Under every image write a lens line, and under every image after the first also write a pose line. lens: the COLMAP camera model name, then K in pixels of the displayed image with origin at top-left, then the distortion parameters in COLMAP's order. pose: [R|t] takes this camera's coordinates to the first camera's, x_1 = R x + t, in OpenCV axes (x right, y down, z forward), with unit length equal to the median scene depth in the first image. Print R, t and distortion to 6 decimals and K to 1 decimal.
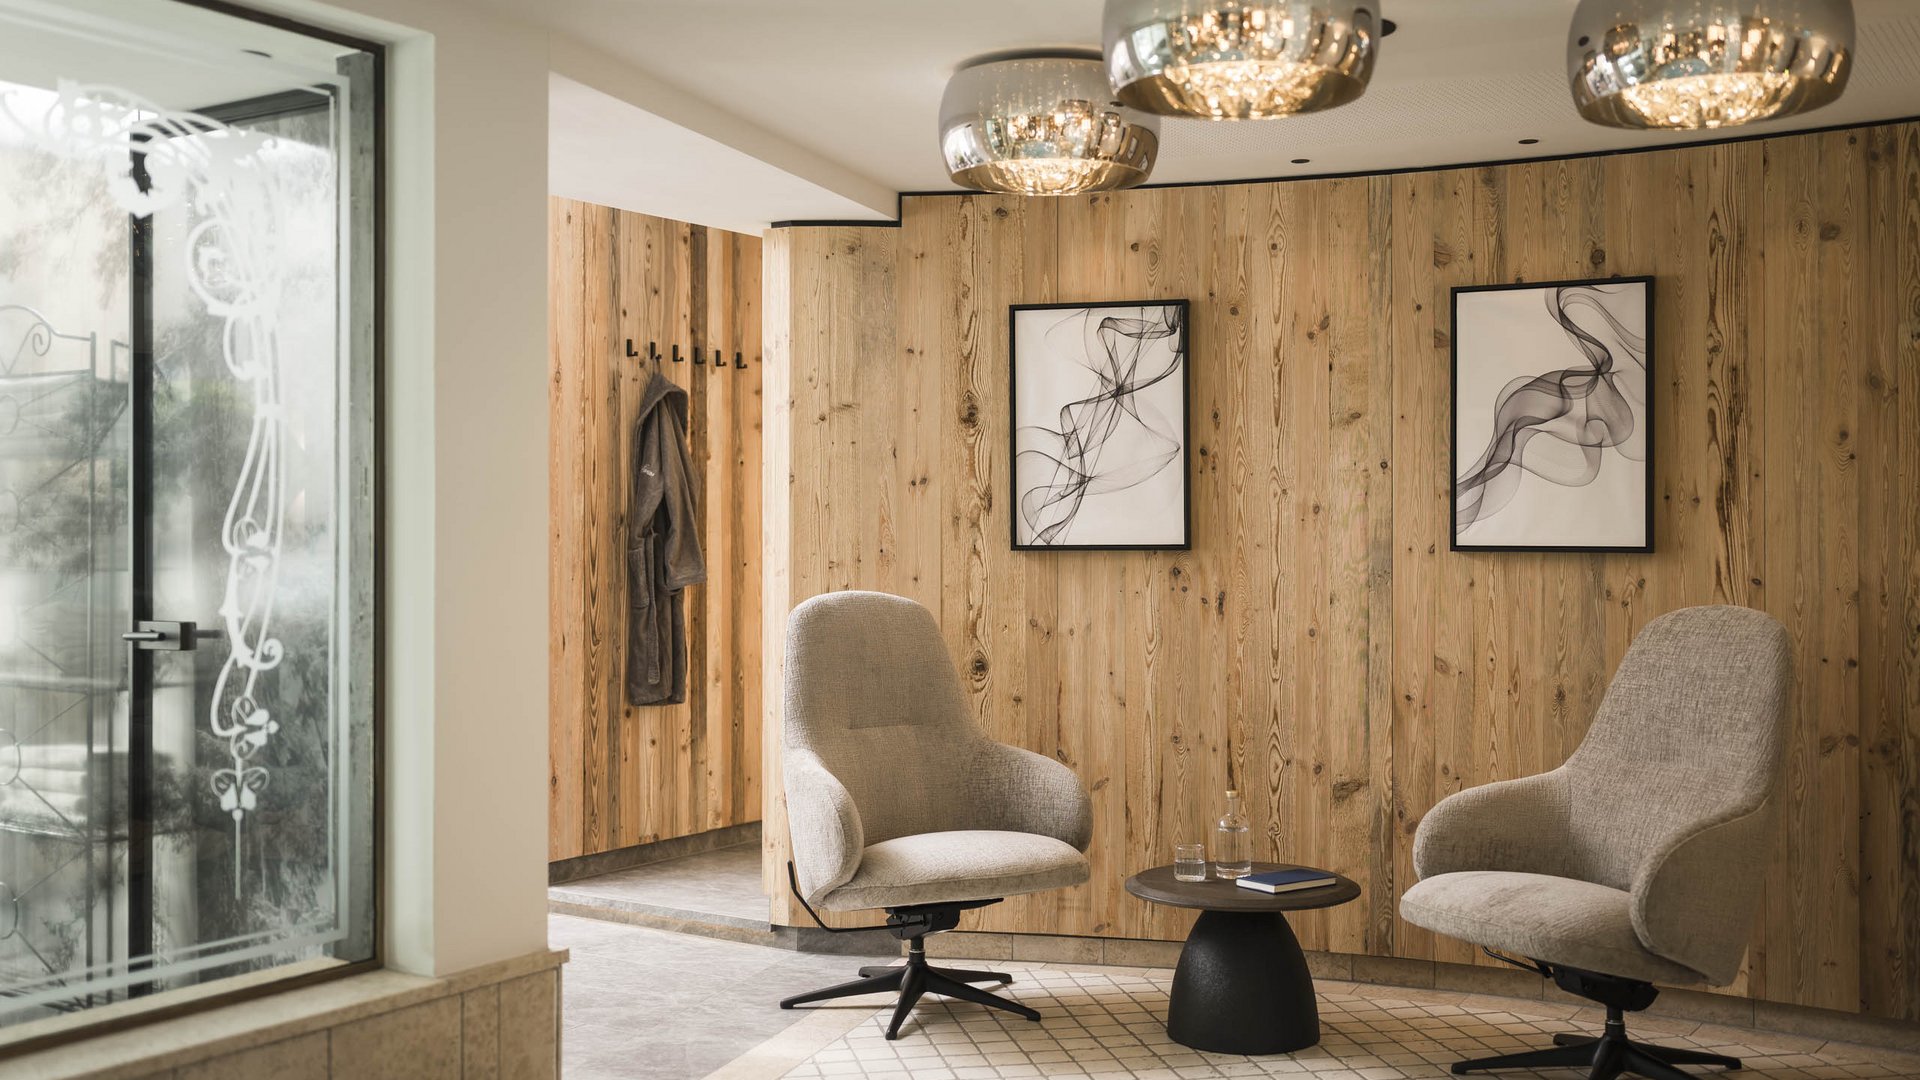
lens RADIAL K [[1886.6, 0, 952.2], [0, 1886.6, 503.8], [0, 0, 1]] dist [0.006897, 0.002315]
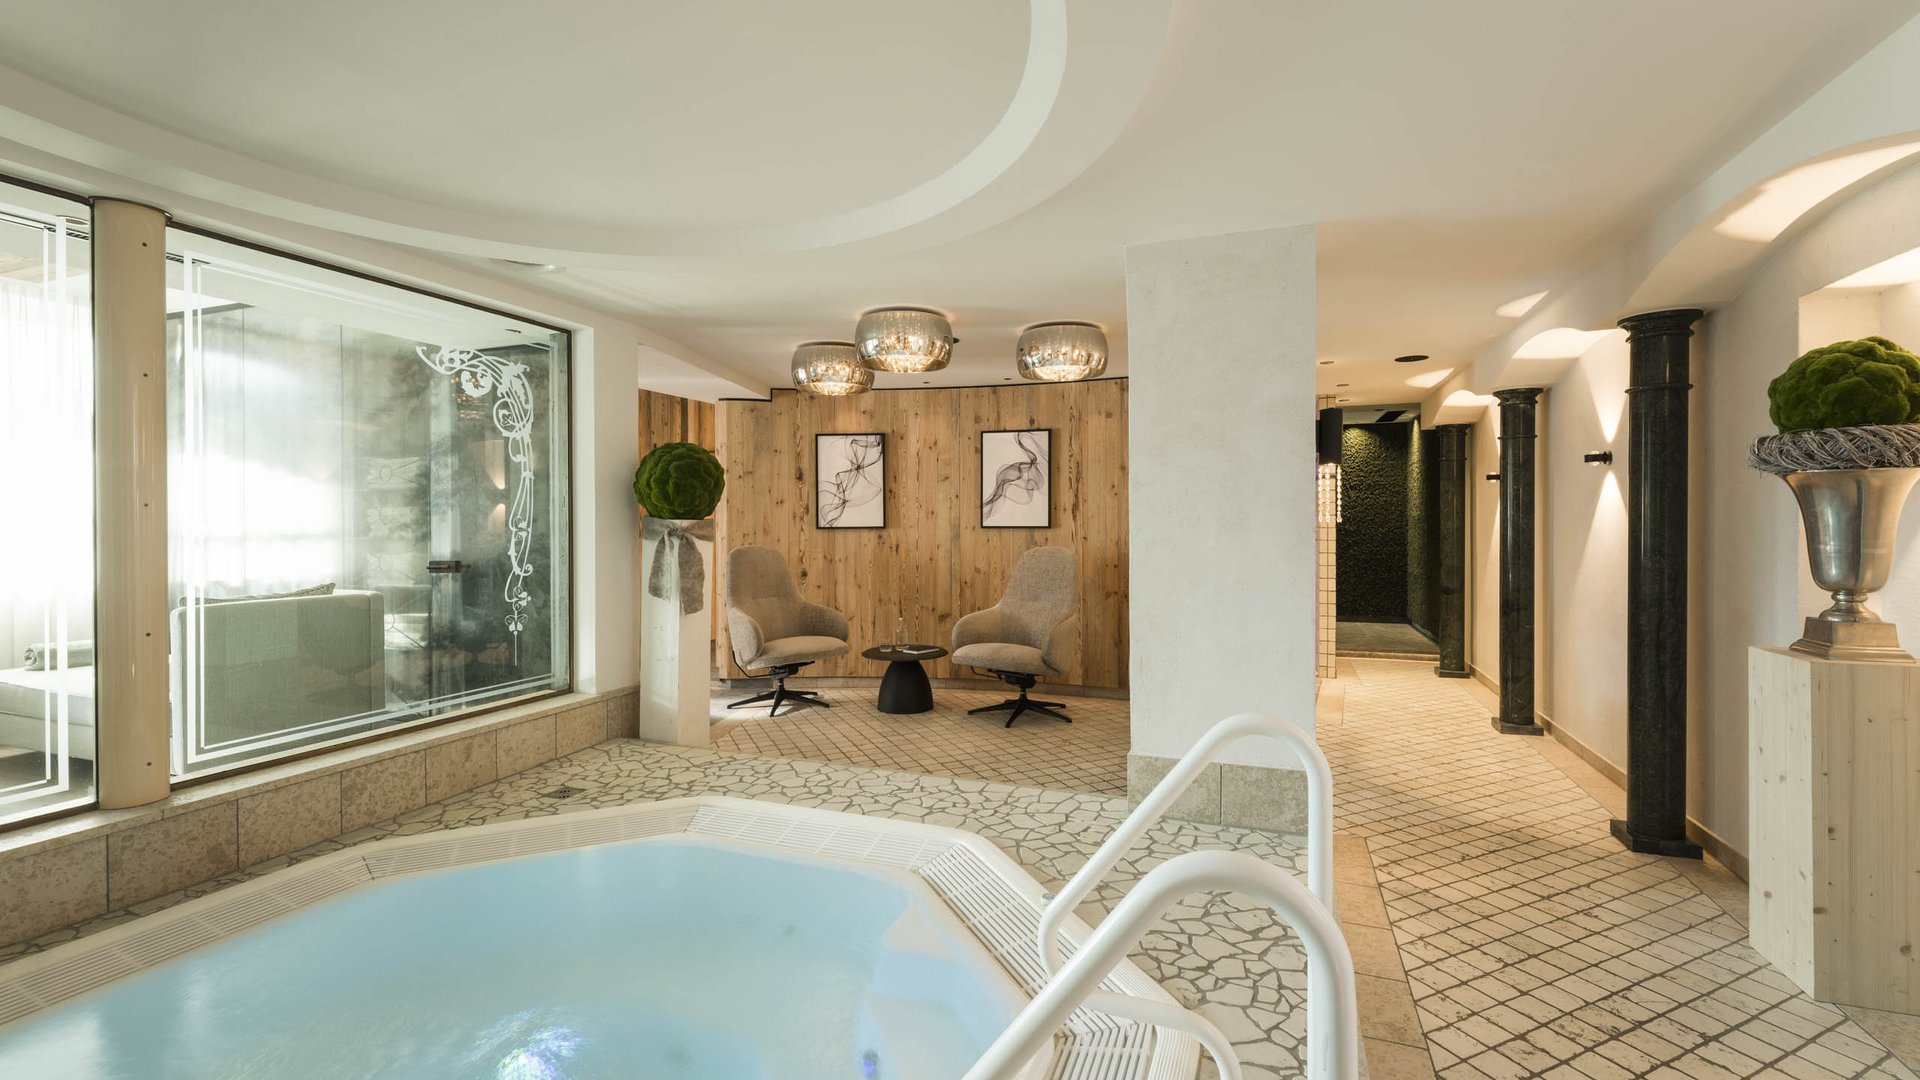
lens RADIAL K [[865.8, 0, 954.5], [0, 865.8, 522.1], [0, 0, 1]] dist [-0.000399, -0.000020]
pose [[0.977940, -0.003689, 0.208852, -0.033364], [0.001189, 0.999926, 0.012093, 0.001195], [-0.208881, -0.011578, 0.977873, -0.209962]]
